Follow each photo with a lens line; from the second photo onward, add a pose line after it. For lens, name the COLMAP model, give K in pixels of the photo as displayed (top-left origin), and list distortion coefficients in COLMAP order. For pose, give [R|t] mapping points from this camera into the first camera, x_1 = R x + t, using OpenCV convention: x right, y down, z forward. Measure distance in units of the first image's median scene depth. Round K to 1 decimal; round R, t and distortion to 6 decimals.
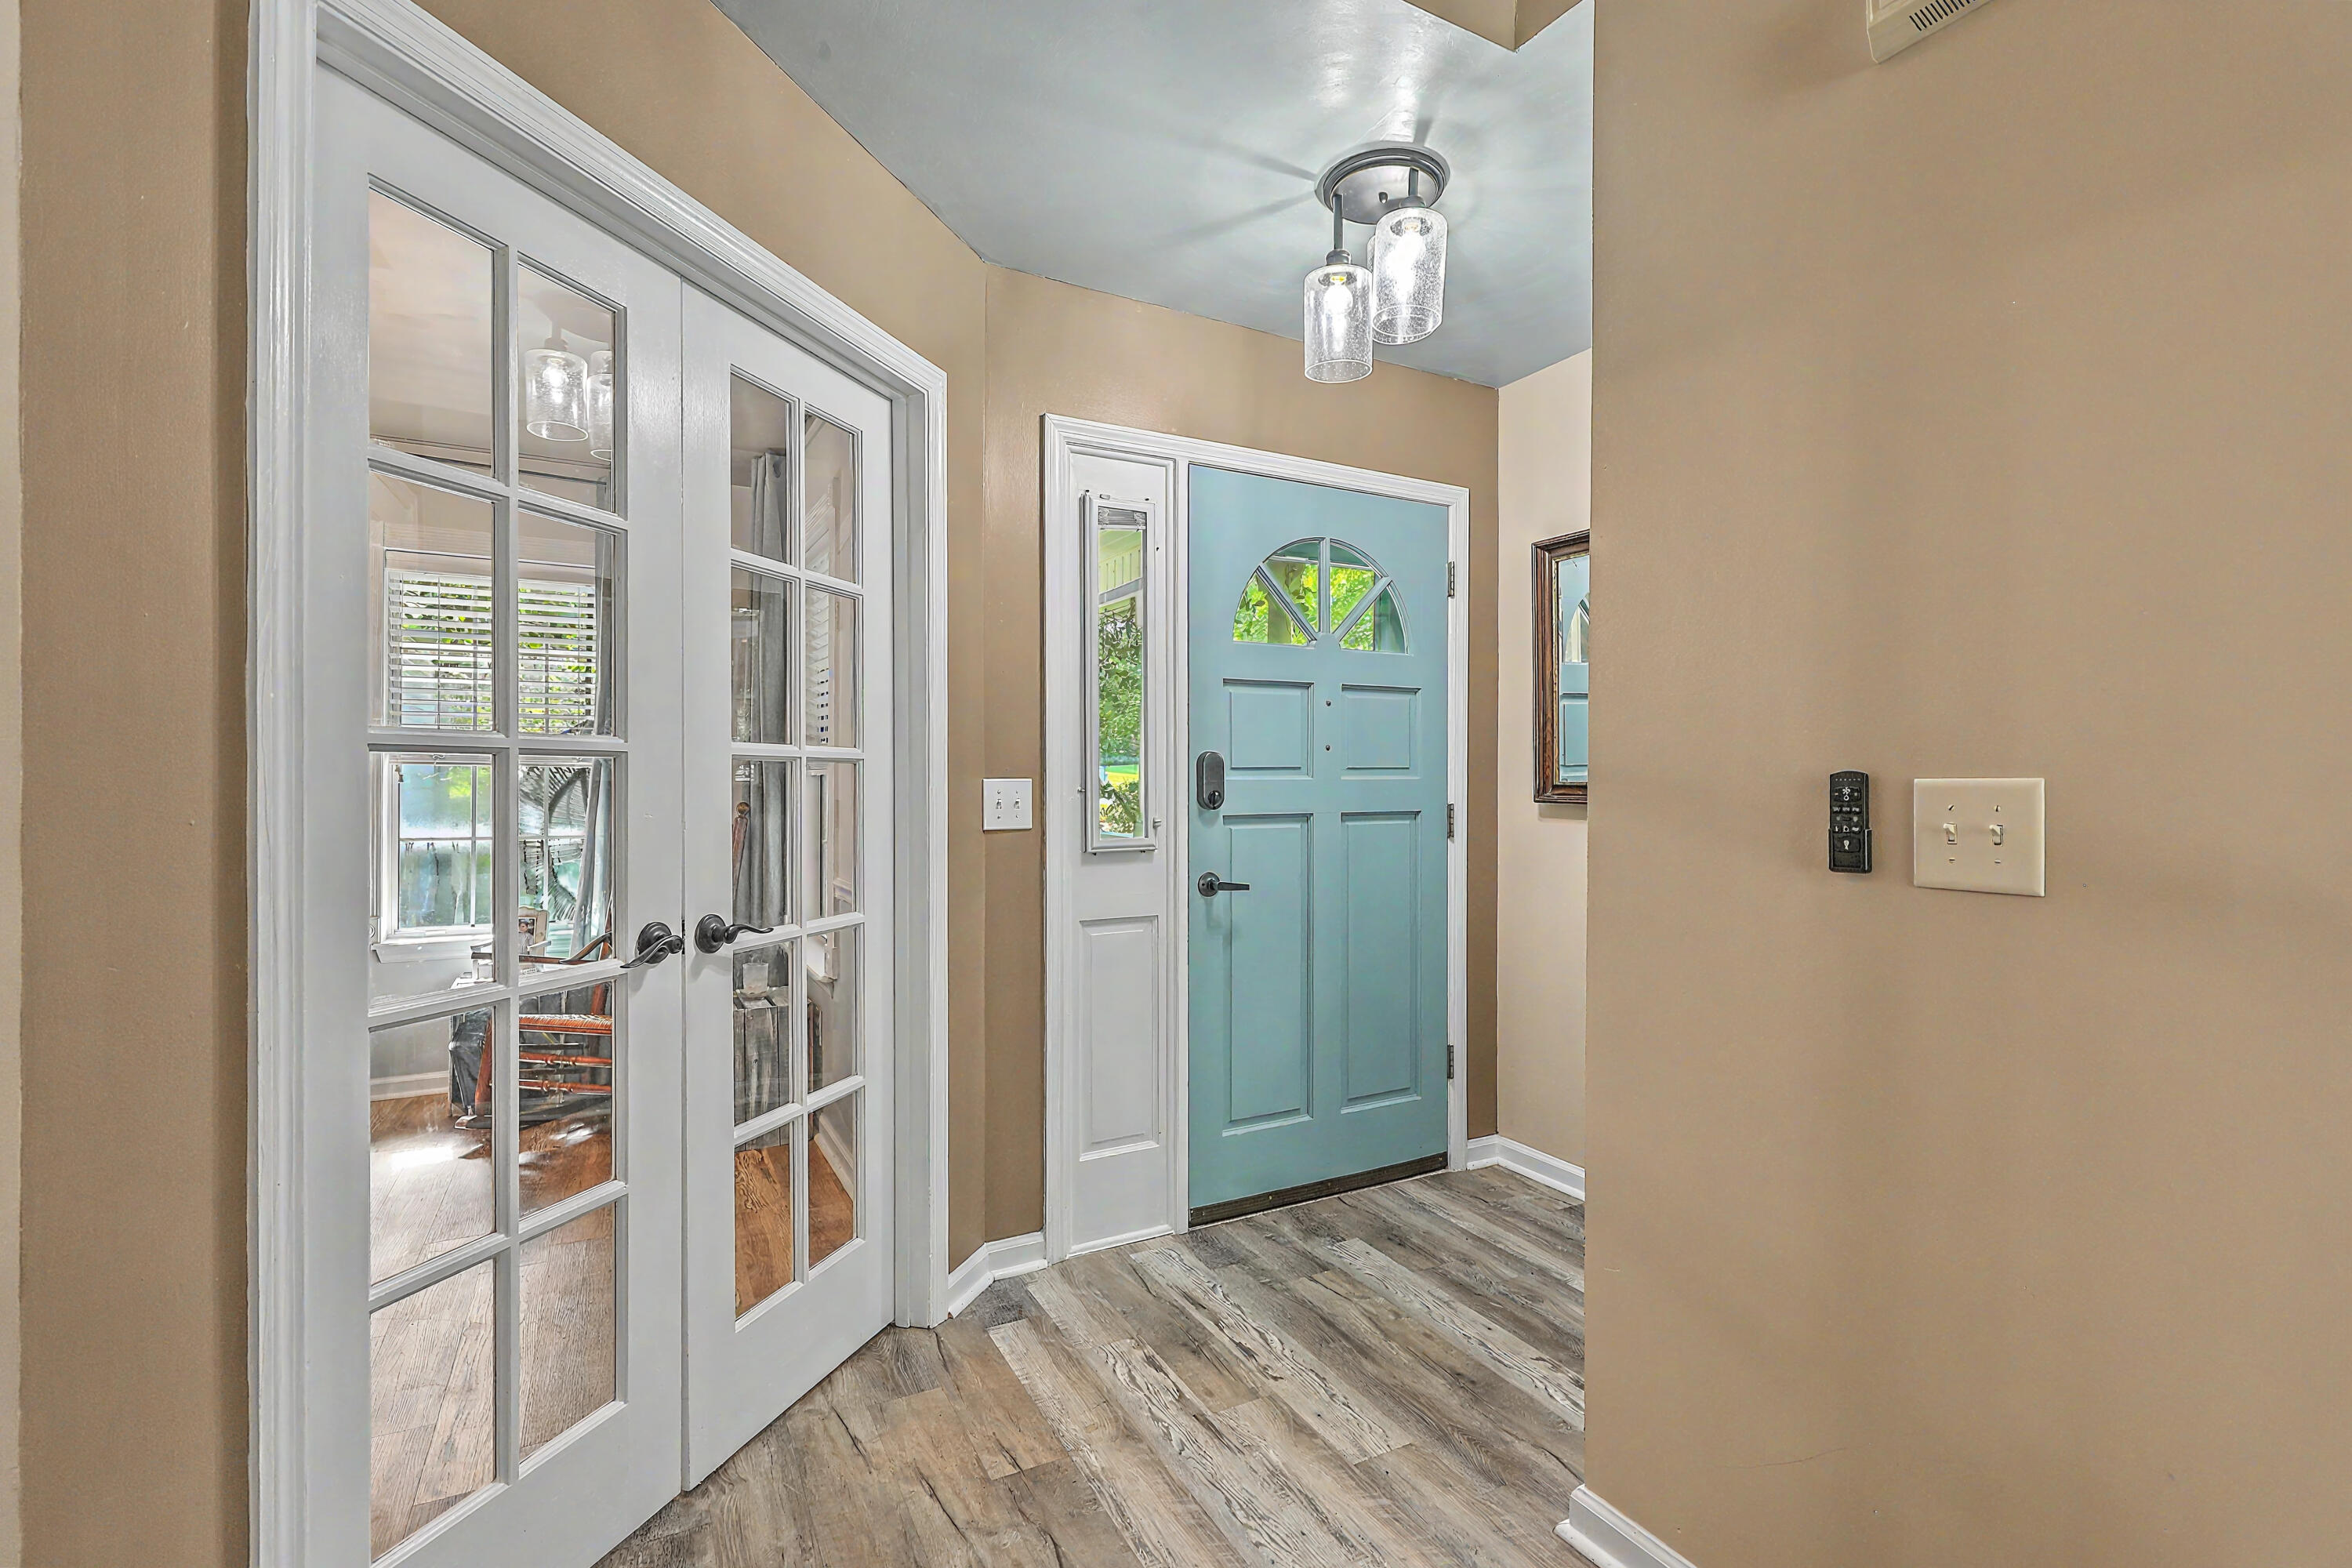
lens RADIAL K [[1081.9, 0, 1189.3], [0, 1081.9, 778.1], [0, 0, 1]] dist [0.004264, 0.000196]
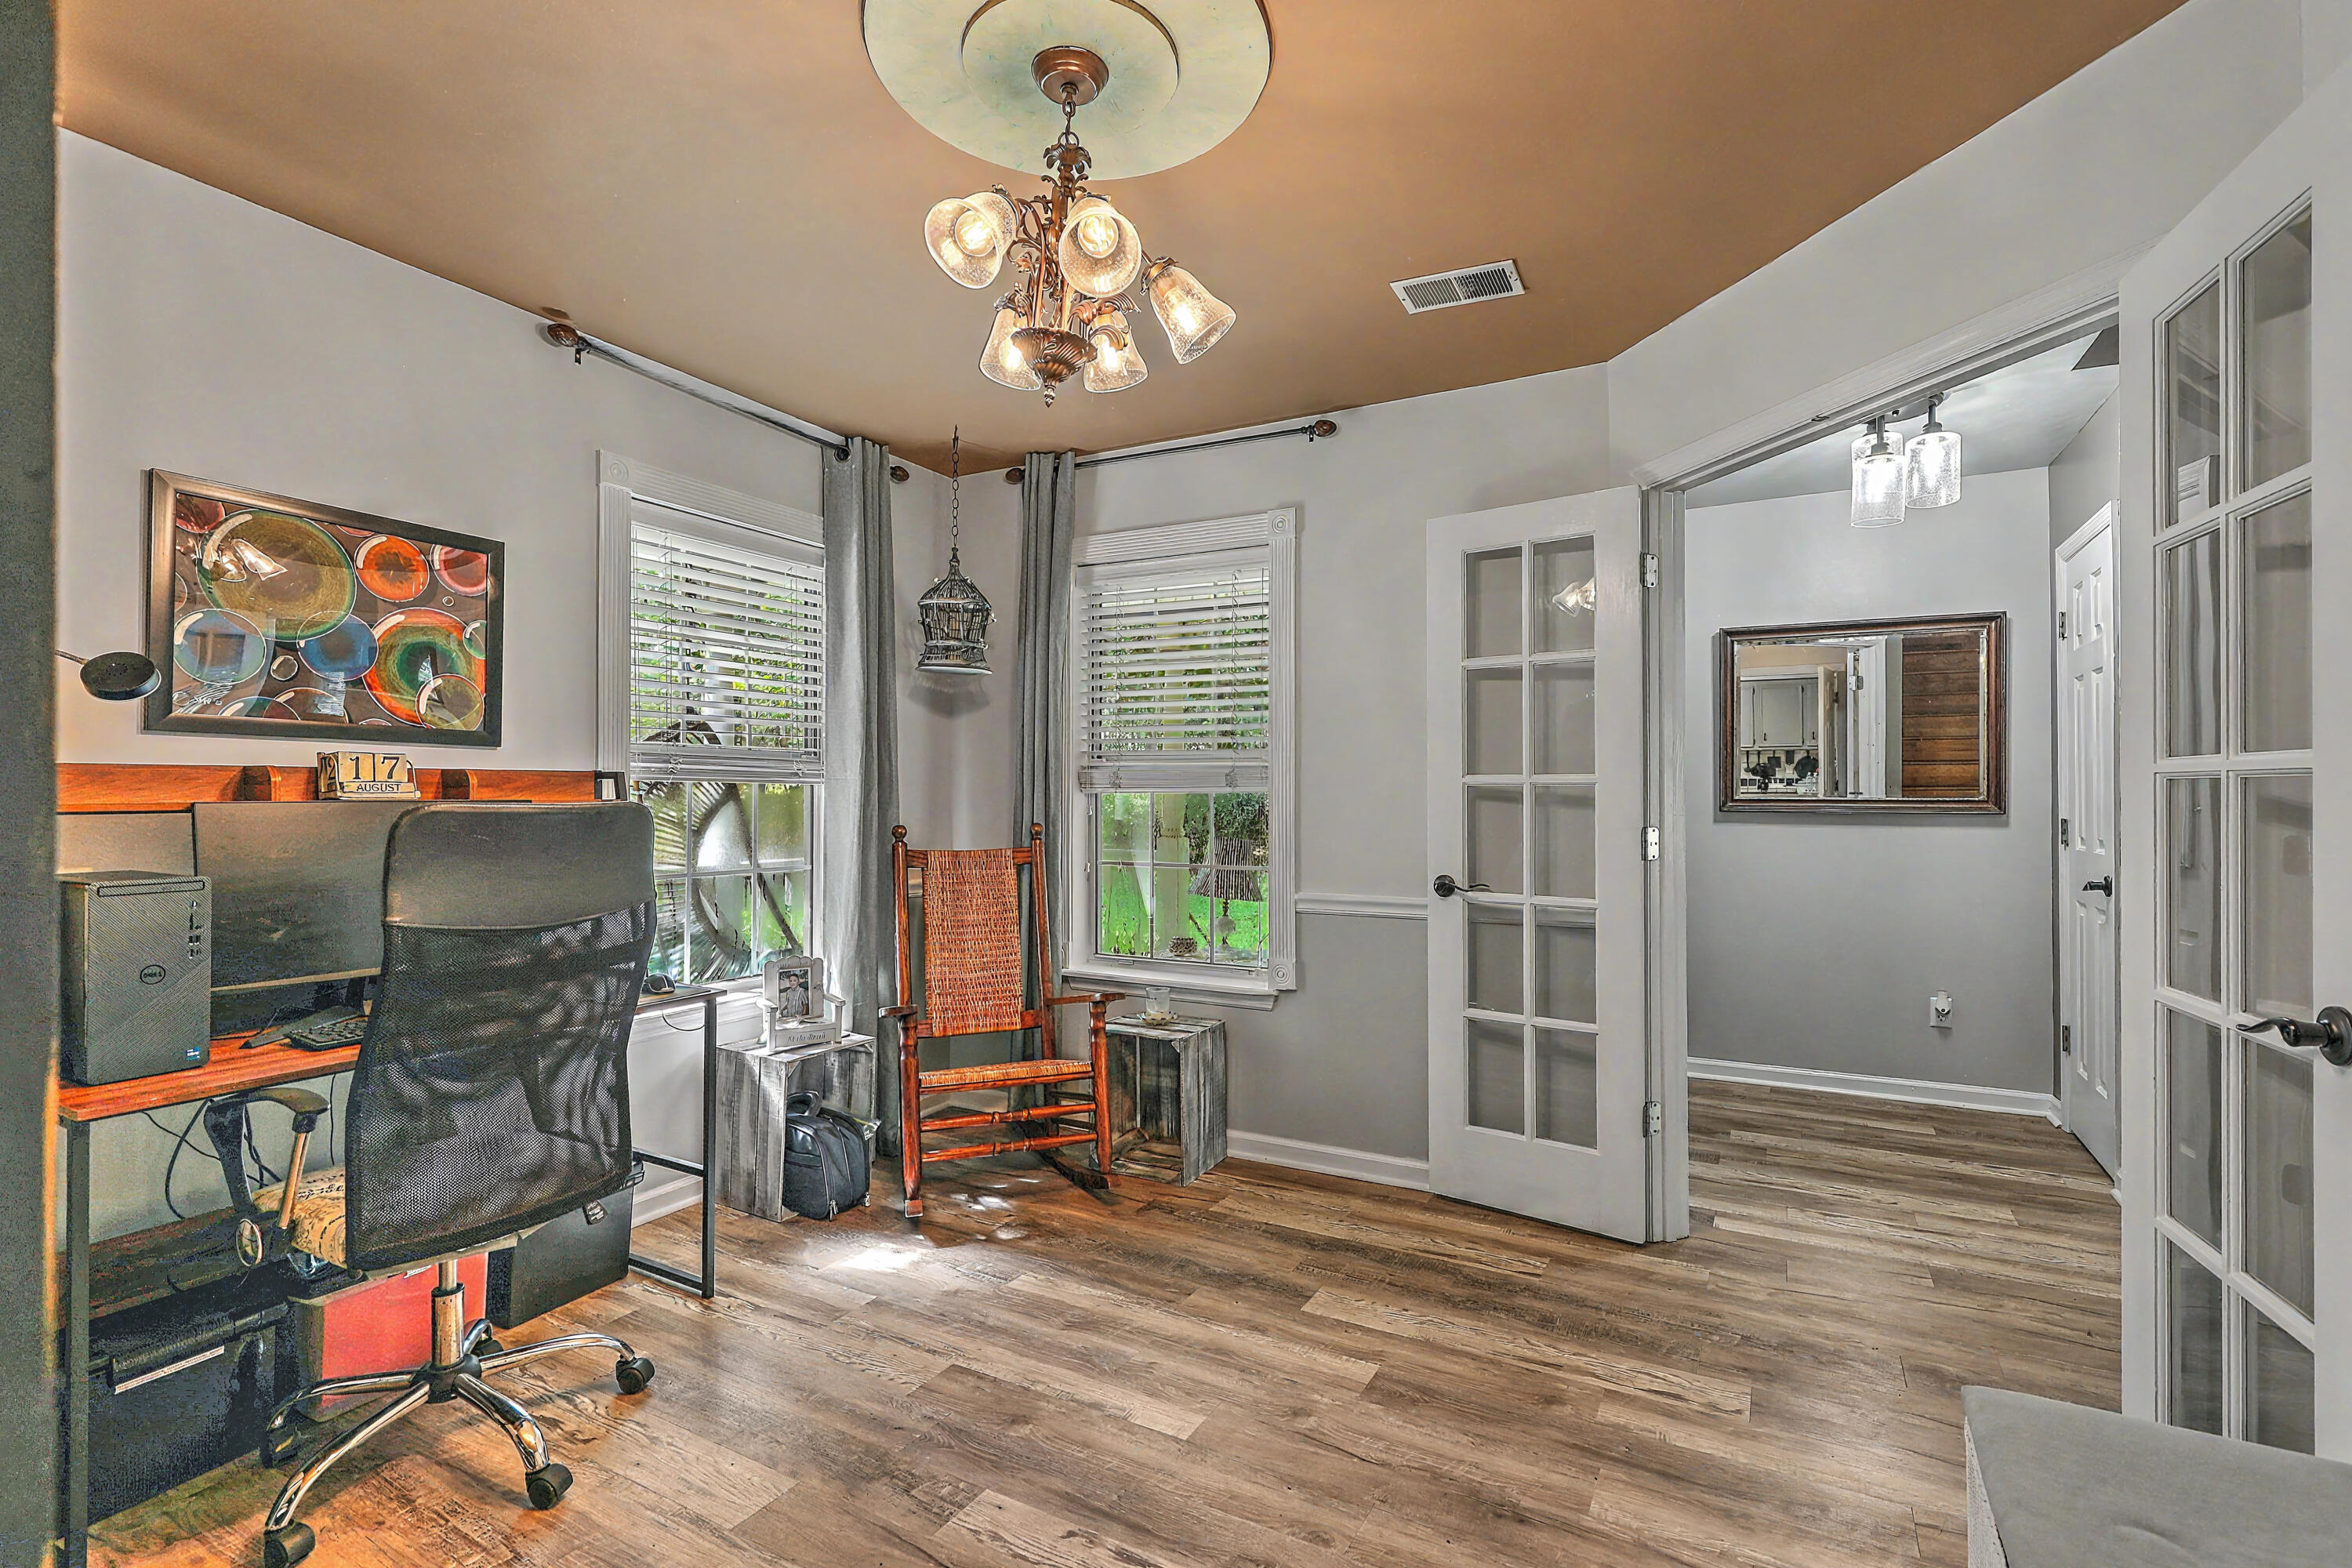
lens RADIAL K [[1081.9, 0, 1172.5], [0, 1081.9, 786.2], [0, 0, 1]] dist [0.004264, 0.000196]
pose [[0.832812, 0.004046, 0.553541, -1.388040], [-0.000423, 0.999978, -0.006673, -0.006731], [-0.553556, 0.005323, 0.832795, 0.270475]]
